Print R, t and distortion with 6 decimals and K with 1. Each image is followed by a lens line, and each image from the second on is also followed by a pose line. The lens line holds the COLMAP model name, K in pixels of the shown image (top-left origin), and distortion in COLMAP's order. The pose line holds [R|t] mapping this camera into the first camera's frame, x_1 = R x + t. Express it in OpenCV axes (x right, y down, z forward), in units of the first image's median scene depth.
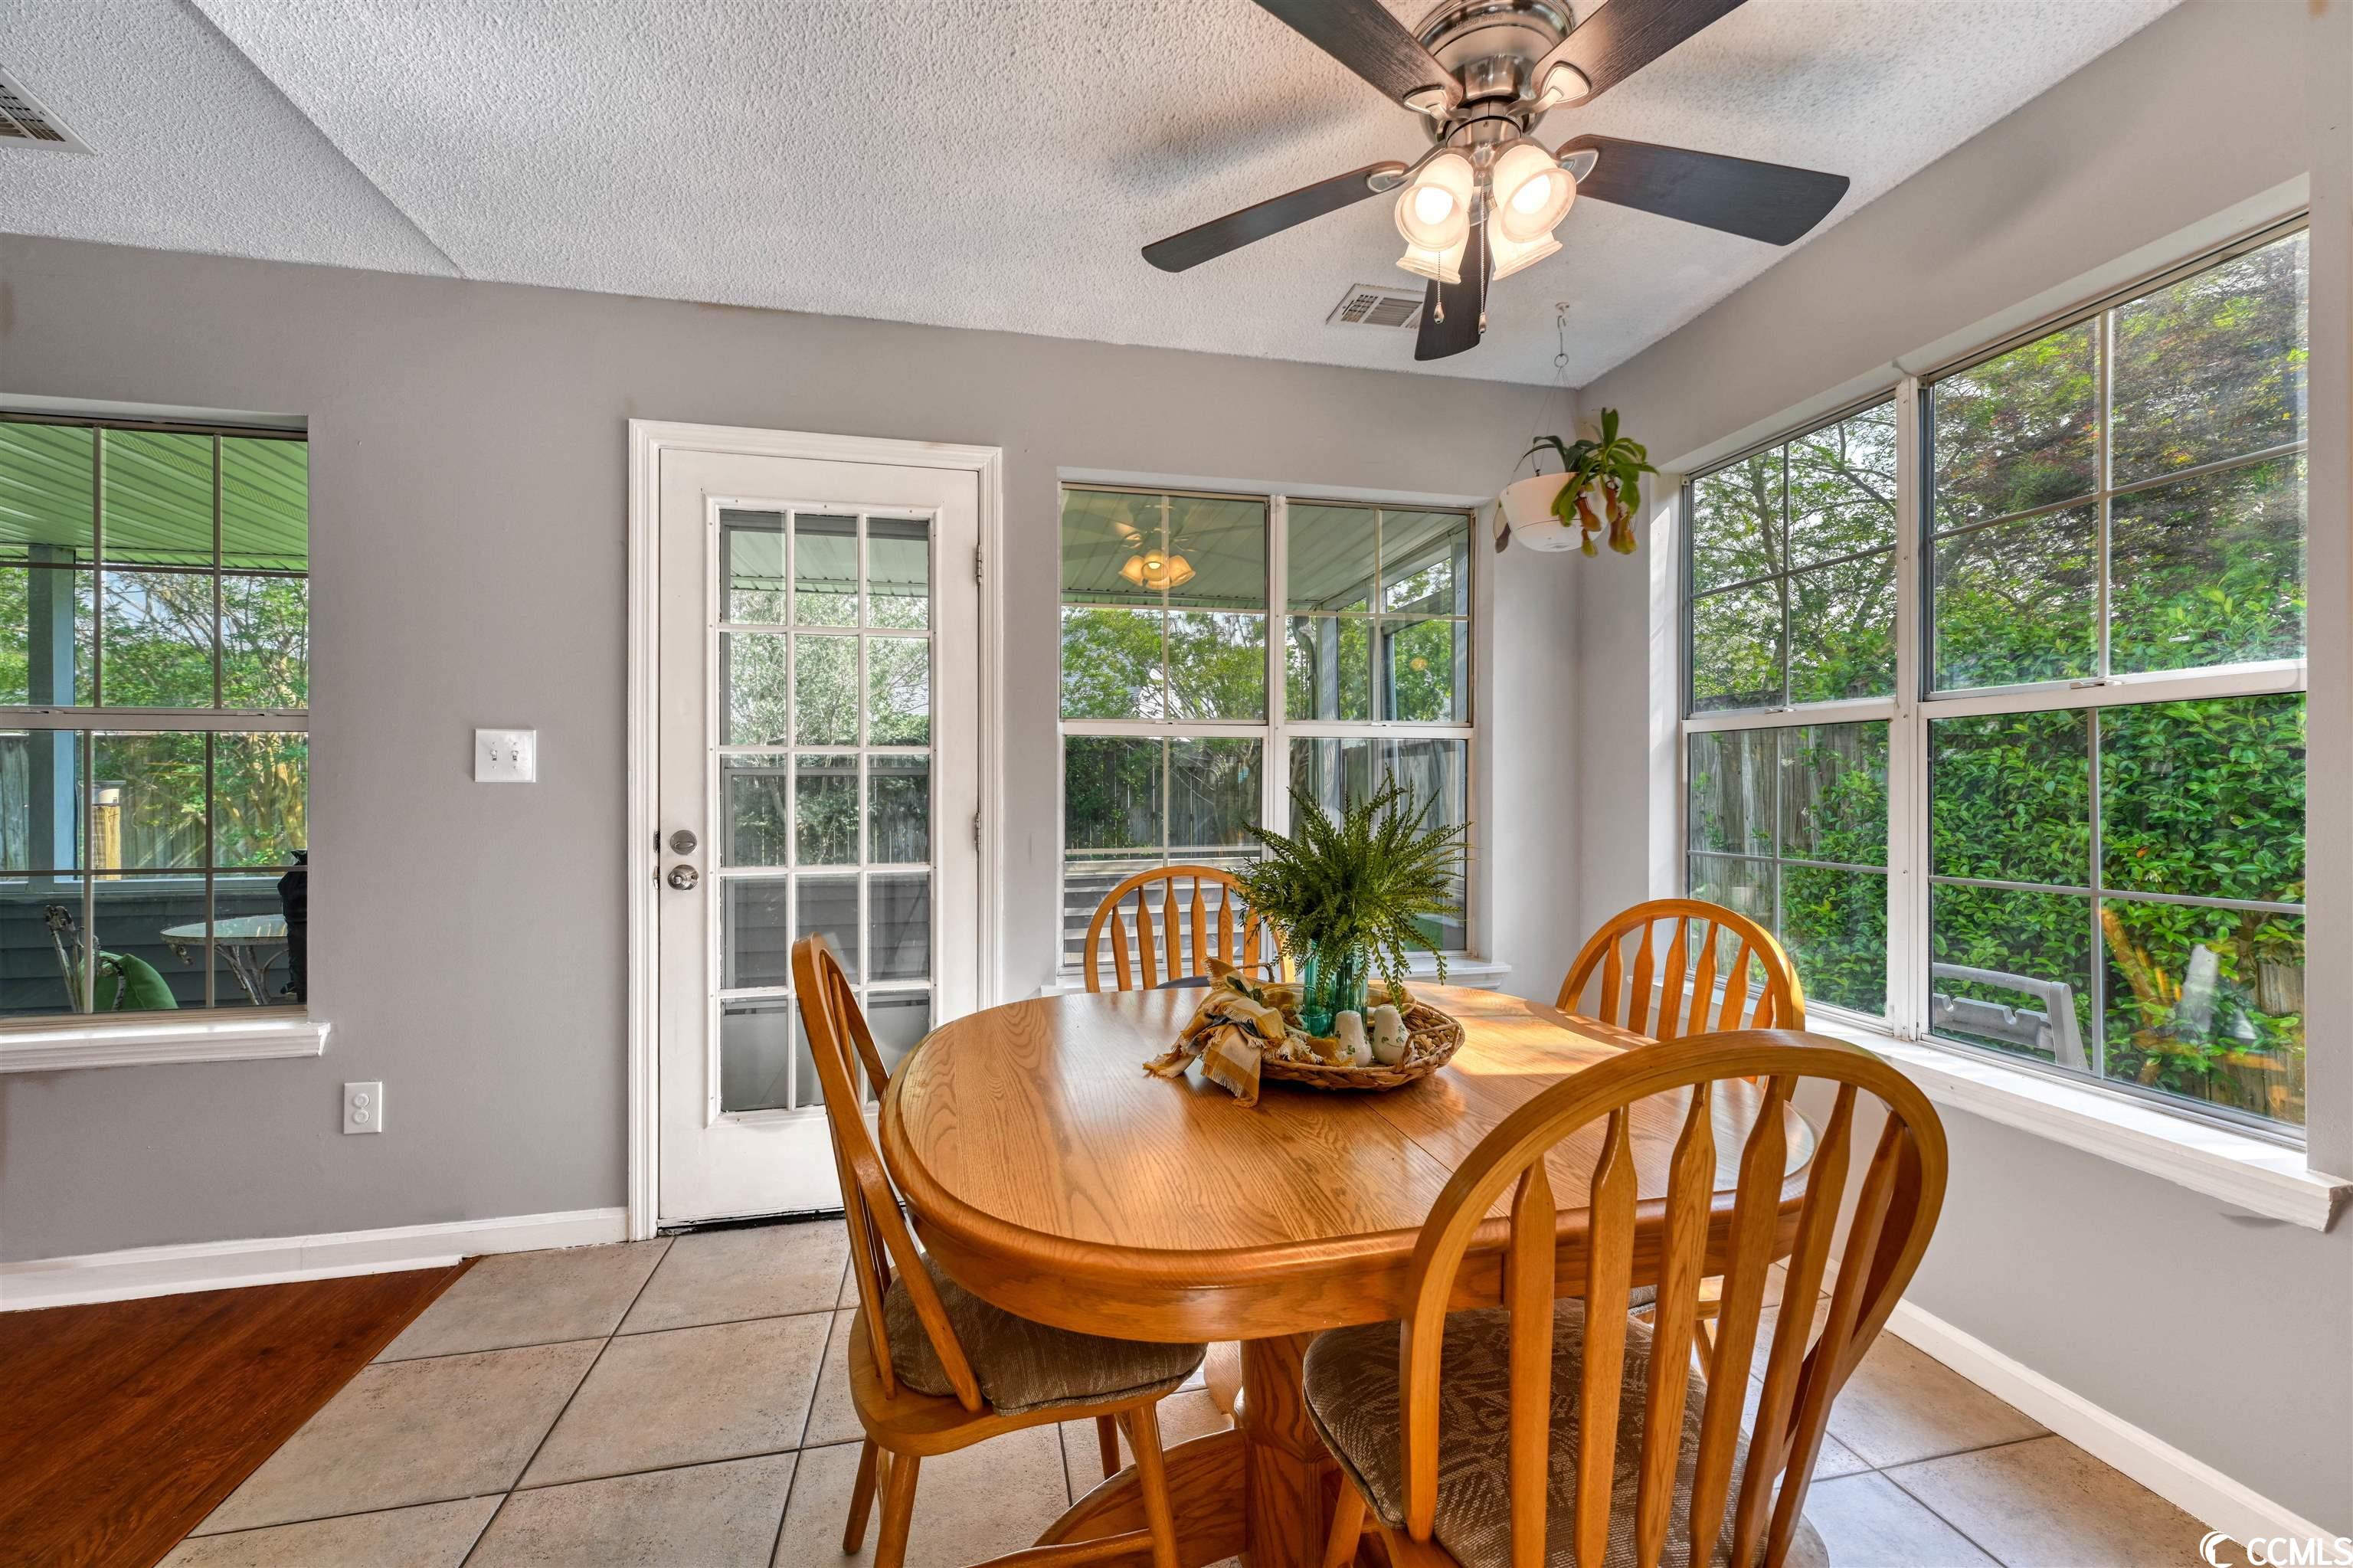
lens RADIAL K [[937.7, 0, 1172.7], [0, 937.7, 784.7], [0, 0, 1]] dist [0.000220, 0.000230]
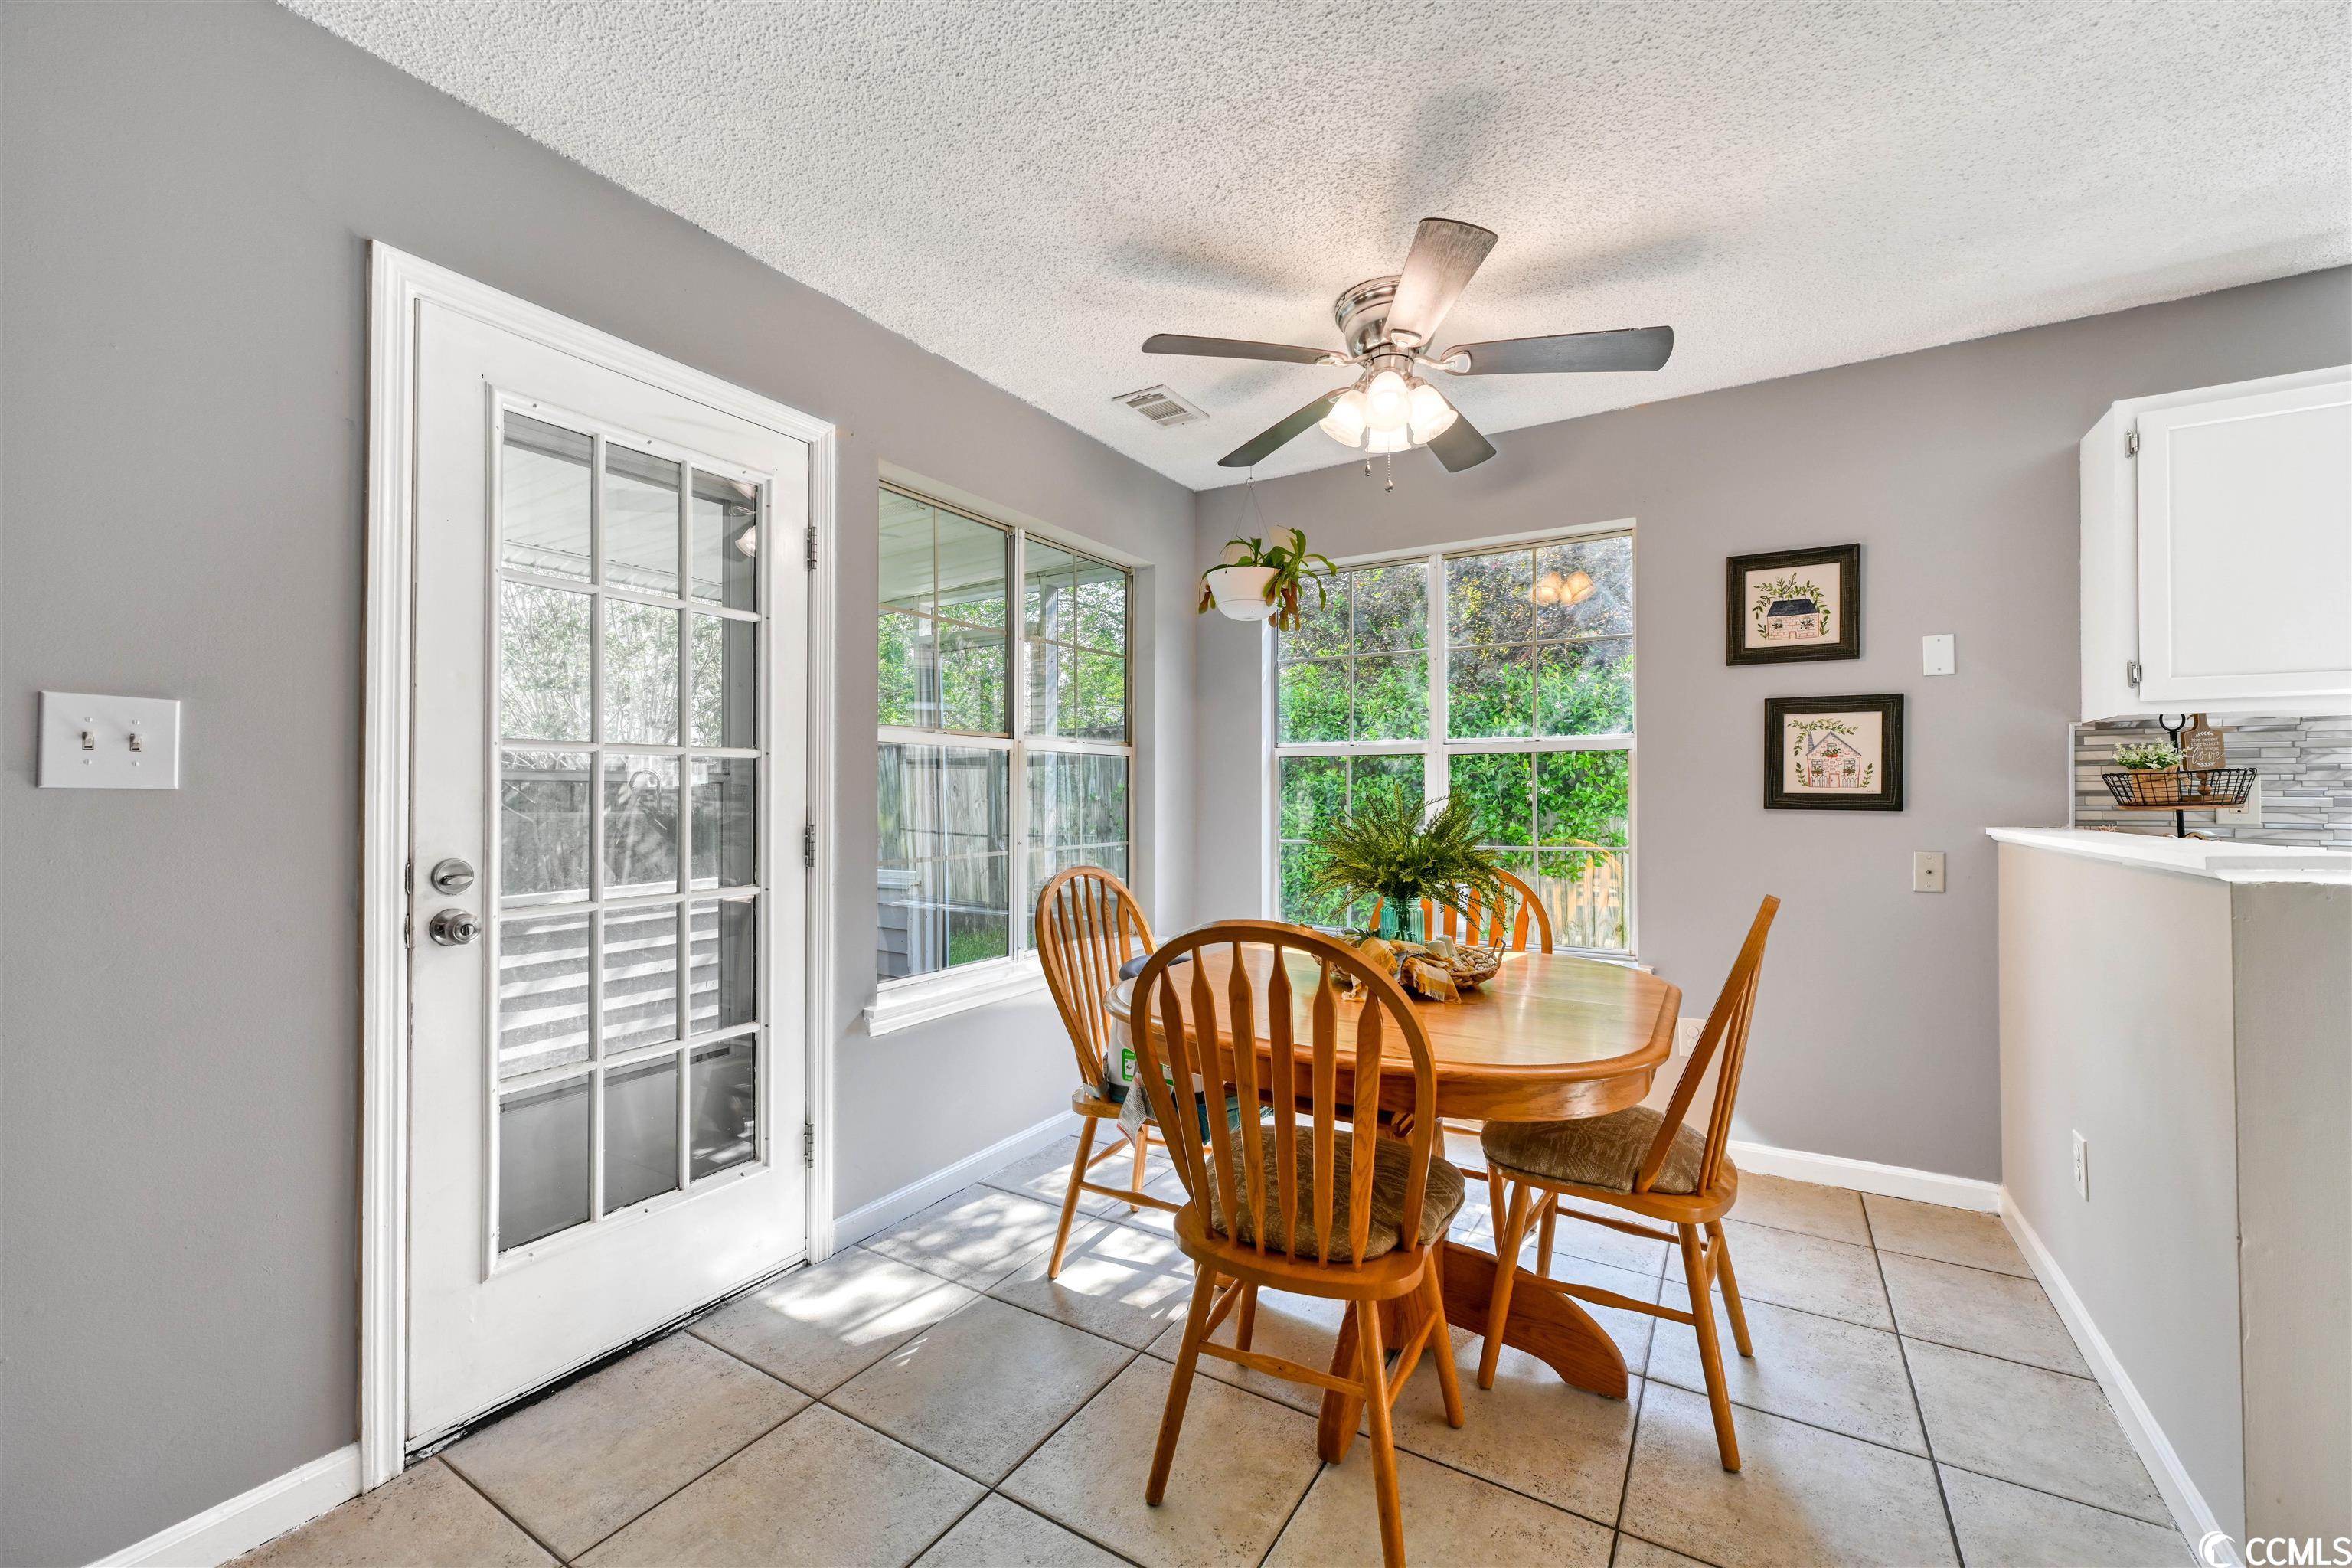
lens RADIAL K [[937.3, 0, 1172.2], [0, 937.3, 784.7], [0, 0, 1]] dist [0.000220, 0.000230]
pose [[0.693421, 0.006543, 0.720503, -0.649704], [0.001255, 0.999946, -0.010289, 0.001636], [-0.720532, 0.008039, 0.693375, 0.136520]]
